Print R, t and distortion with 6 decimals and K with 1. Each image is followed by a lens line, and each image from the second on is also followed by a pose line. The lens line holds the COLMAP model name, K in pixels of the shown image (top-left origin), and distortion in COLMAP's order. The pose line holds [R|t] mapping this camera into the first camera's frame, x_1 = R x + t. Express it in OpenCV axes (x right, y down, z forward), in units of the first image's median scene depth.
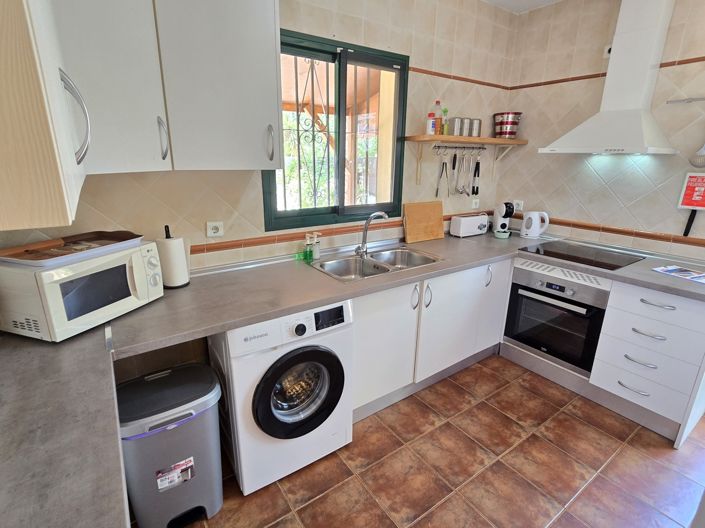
lens RADIAL K [[356.1, 0, 347.3], [0, 356.1, 265.8], [0, 0, 1]] dist [0.003710, -0.000535]
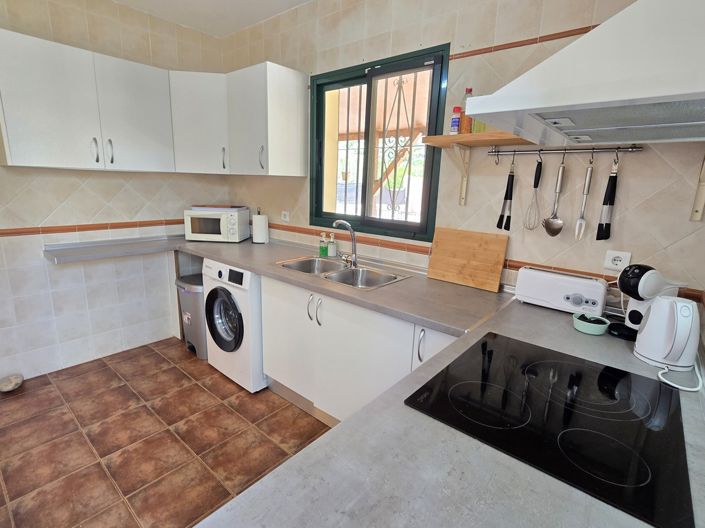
lens RADIAL K [[356.1, 0, 354.0], [0, 356.1, 263.8], [0, 0, 1]] dist [0.003710, -0.000535]
pose [[0.263097, 0.211173, -0.941375, 1.067593], [-0.310445, 0.942385, 0.124636, -0.171884], [0.913457, 0.259454, 0.313496, 0.752311]]
